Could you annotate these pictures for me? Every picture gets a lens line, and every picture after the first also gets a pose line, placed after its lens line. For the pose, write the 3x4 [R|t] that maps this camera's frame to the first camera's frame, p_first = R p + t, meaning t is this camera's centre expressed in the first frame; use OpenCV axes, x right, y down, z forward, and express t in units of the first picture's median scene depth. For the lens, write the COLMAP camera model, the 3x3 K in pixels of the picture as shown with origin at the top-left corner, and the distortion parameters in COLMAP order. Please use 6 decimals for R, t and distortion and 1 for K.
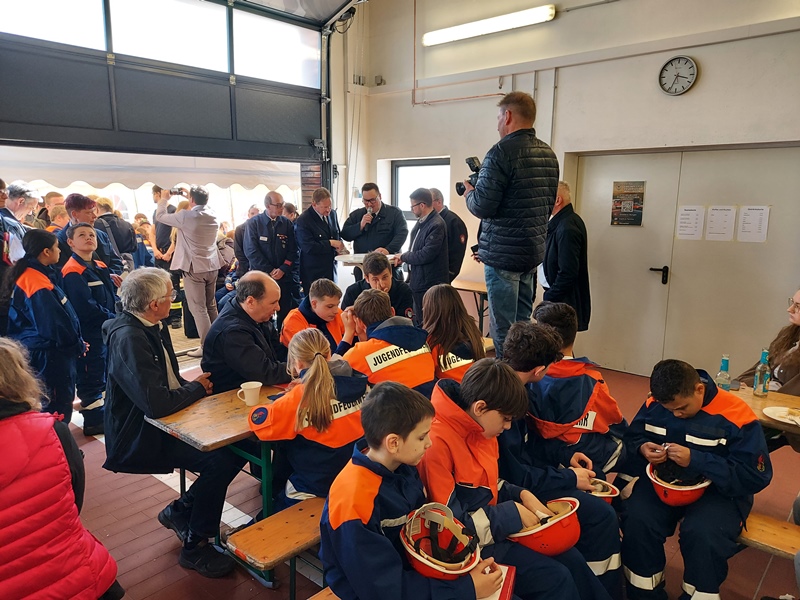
lens RADIAL K [[595.0, 0, 396.2], [0, 595.0, 297.5], [0, 0, 1]] dist [0.033209, -0.024071]
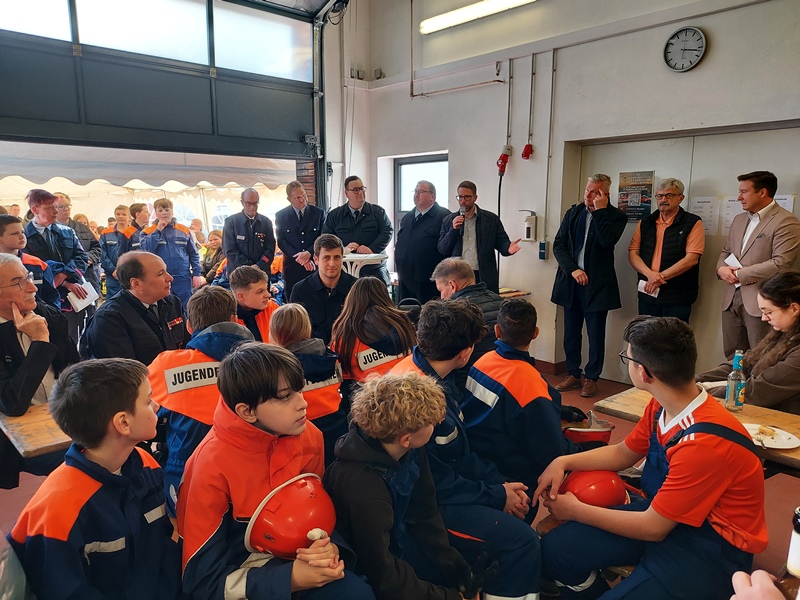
lens RADIAL K [[595.0, 0, 386.1], [0, 595.0, 302.8], [0, 0, 1]] dist [0.033209, -0.024071]
pose [[0.994429, 0.012074, -0.104713, 0.097416], [-0.013234, 0.999859, -0.010385, 0.014373], [0.104573, 0.011713, 0.994448, 0.058857]]
